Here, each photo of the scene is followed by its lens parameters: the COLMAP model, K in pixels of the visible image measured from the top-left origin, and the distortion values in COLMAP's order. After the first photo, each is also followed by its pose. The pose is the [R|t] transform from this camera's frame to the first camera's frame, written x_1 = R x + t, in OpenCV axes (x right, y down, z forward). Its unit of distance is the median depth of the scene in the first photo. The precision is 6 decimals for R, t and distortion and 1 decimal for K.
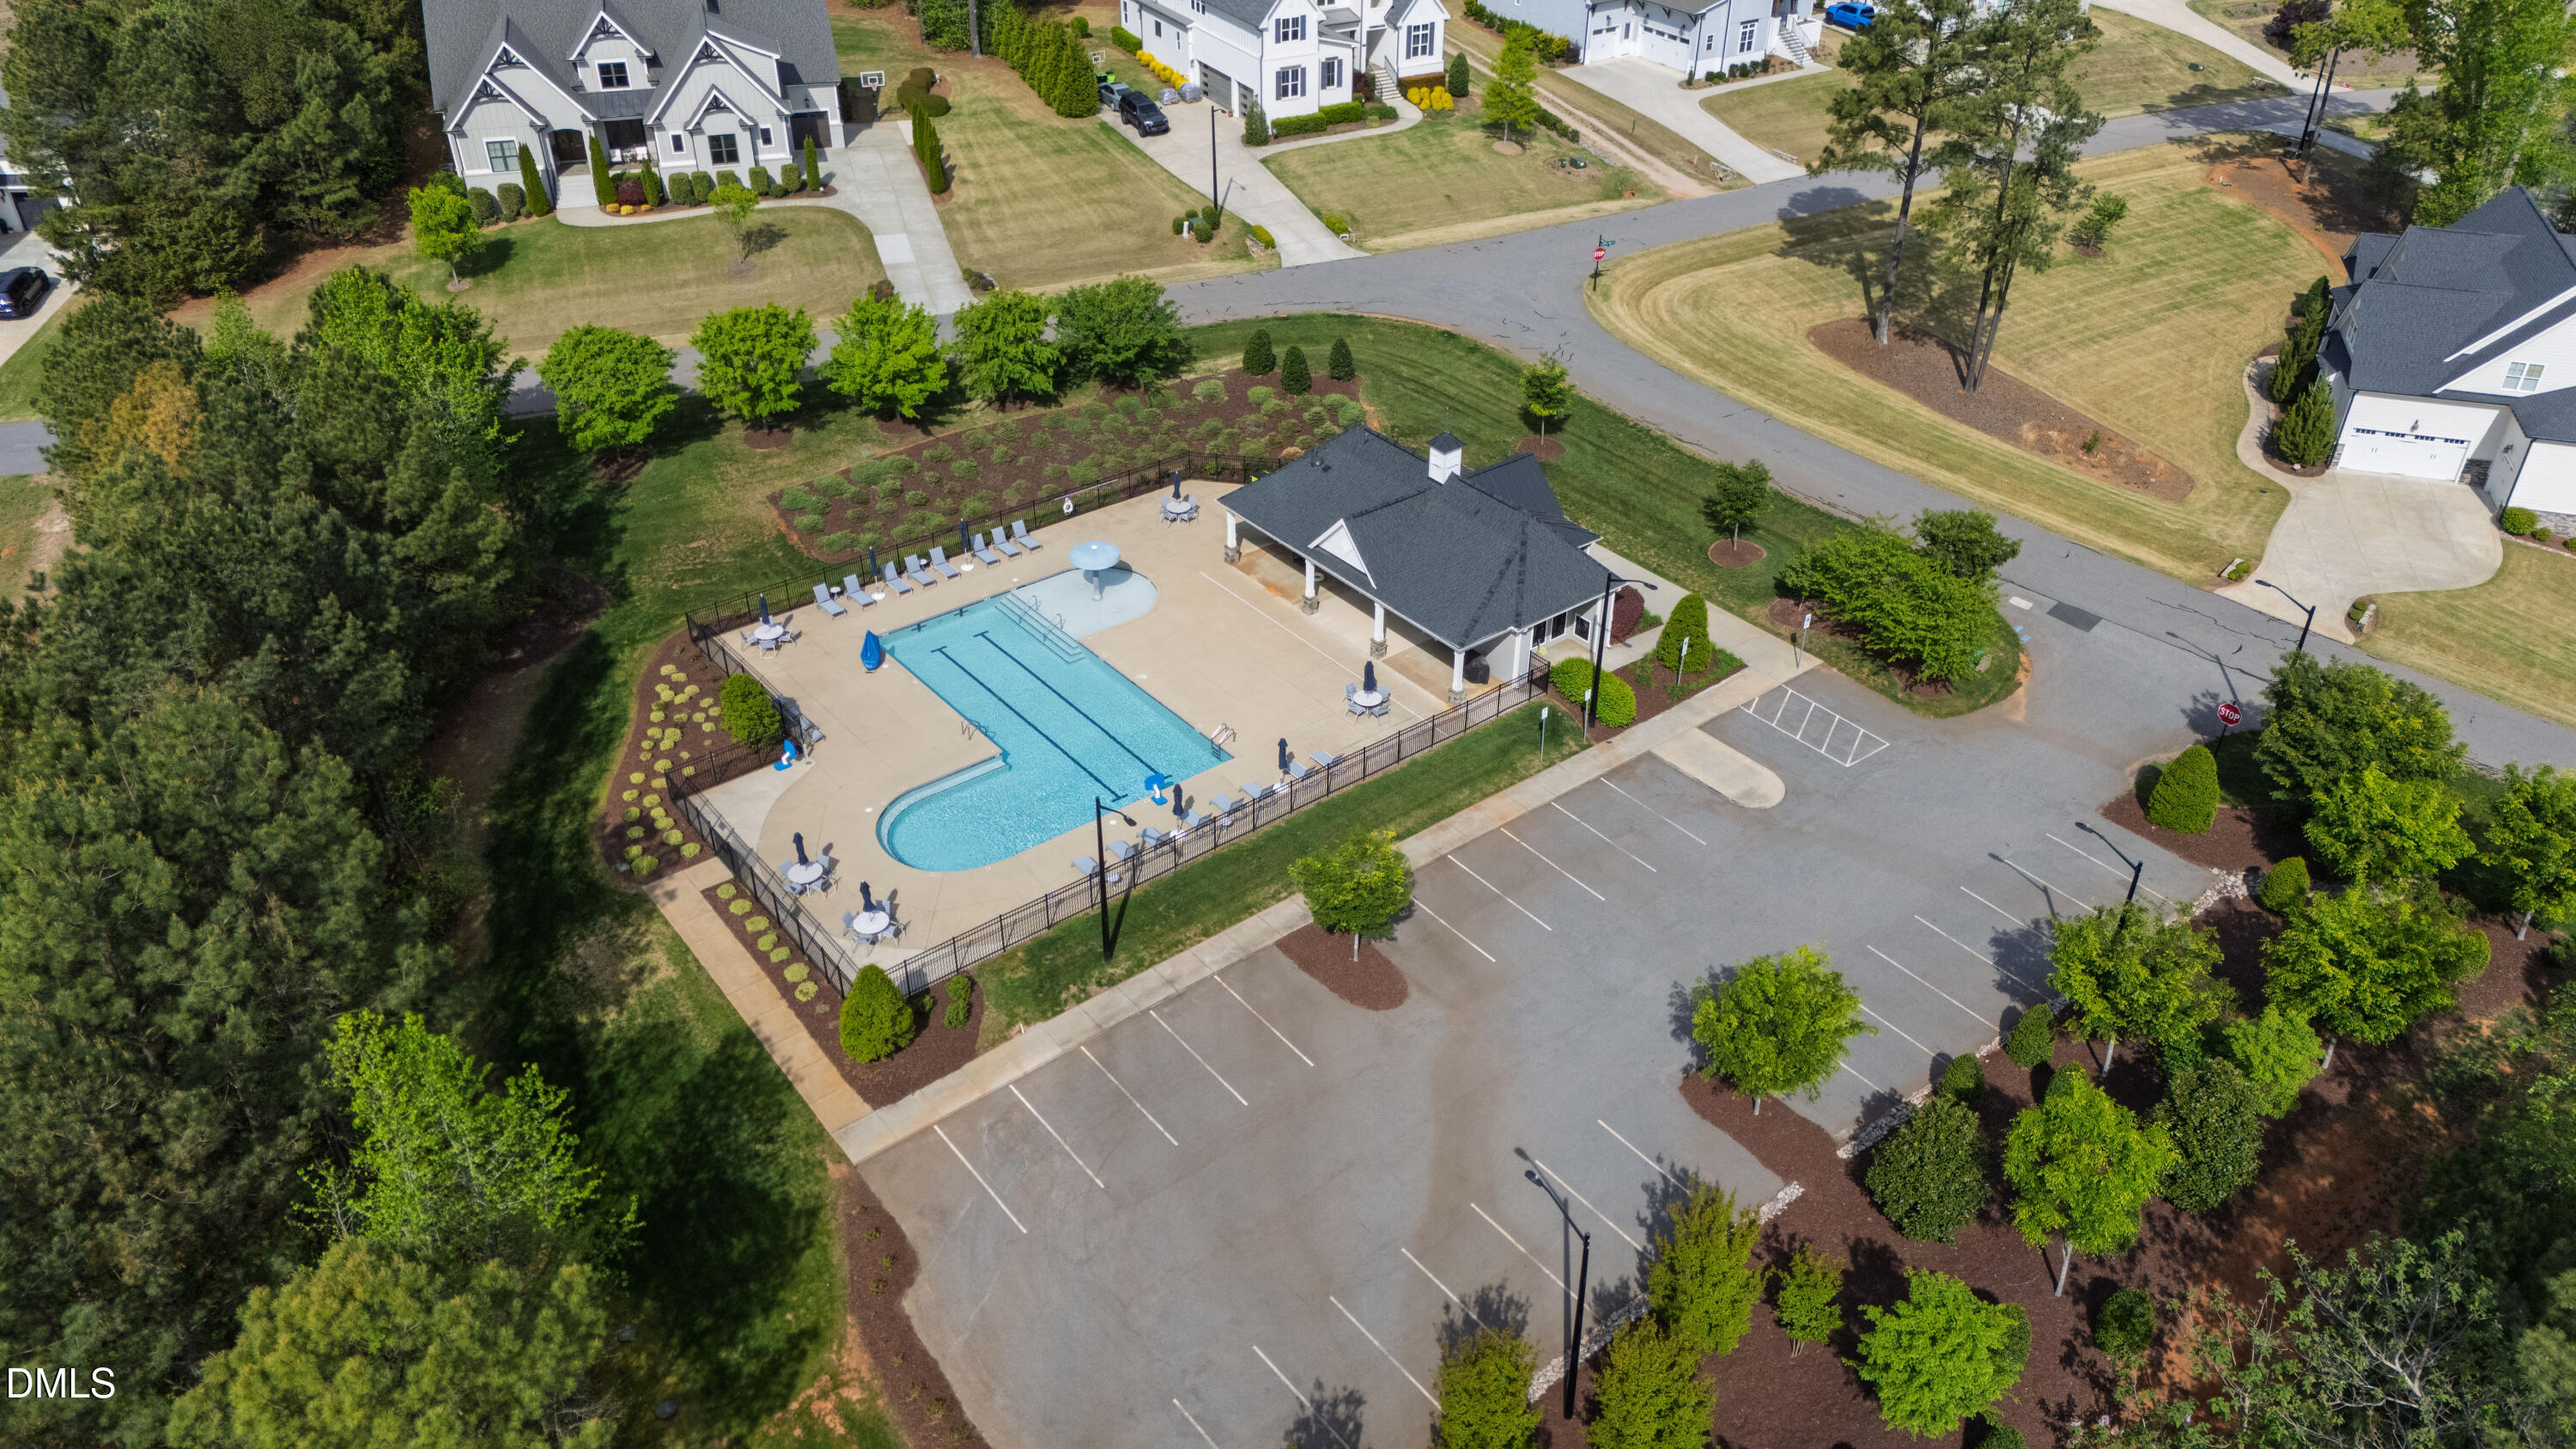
lens RADIAL K [[1878.8, 0, 1288.0], [0, 1878.8, 724.5], [0, 0, 1]] dist [0.078463, -0.047936]
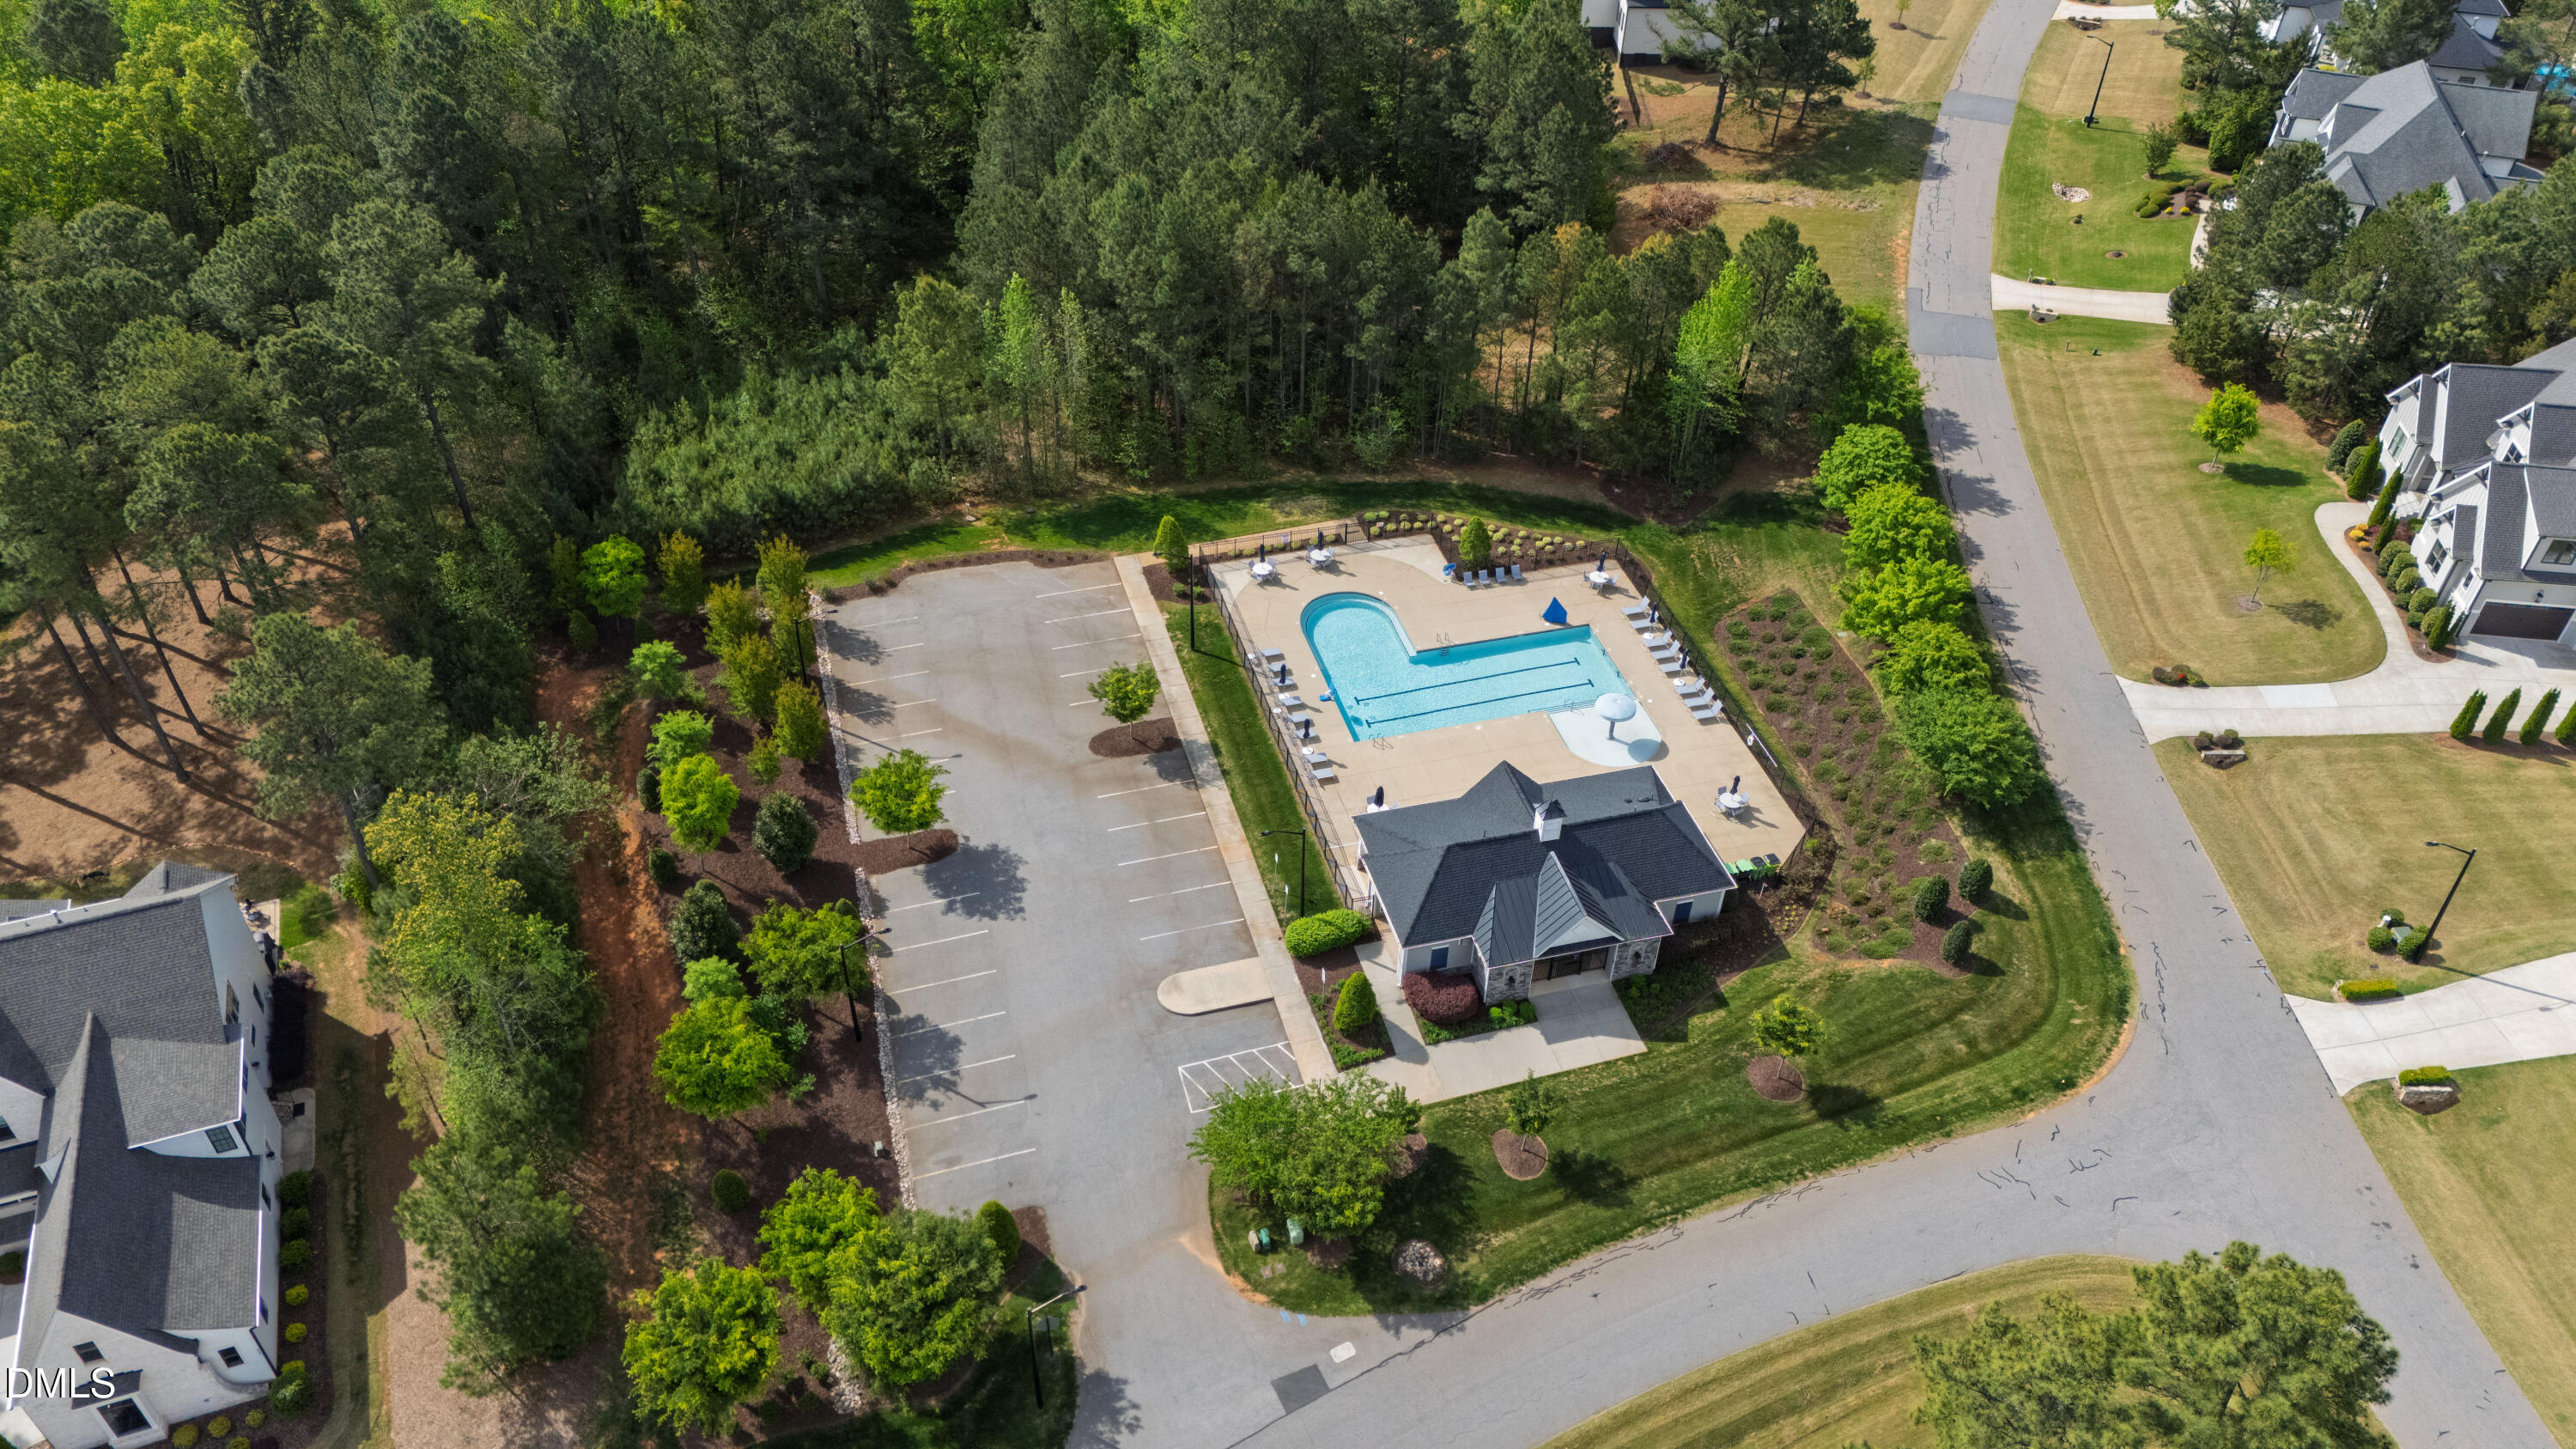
lens RADIAL K [[1878.8, 0, 1288.0], [0, 1878.8, 724.5], [0, 0, 1]] dist [0.078463, -0.047936]
pose [[-0.382148, 0.585474, -0.714971, 1.006220], [-0.542539, 0.484172, 0.686462, -0.942664], [0.748074, 0.650229, 0.132617, 0.780576]]
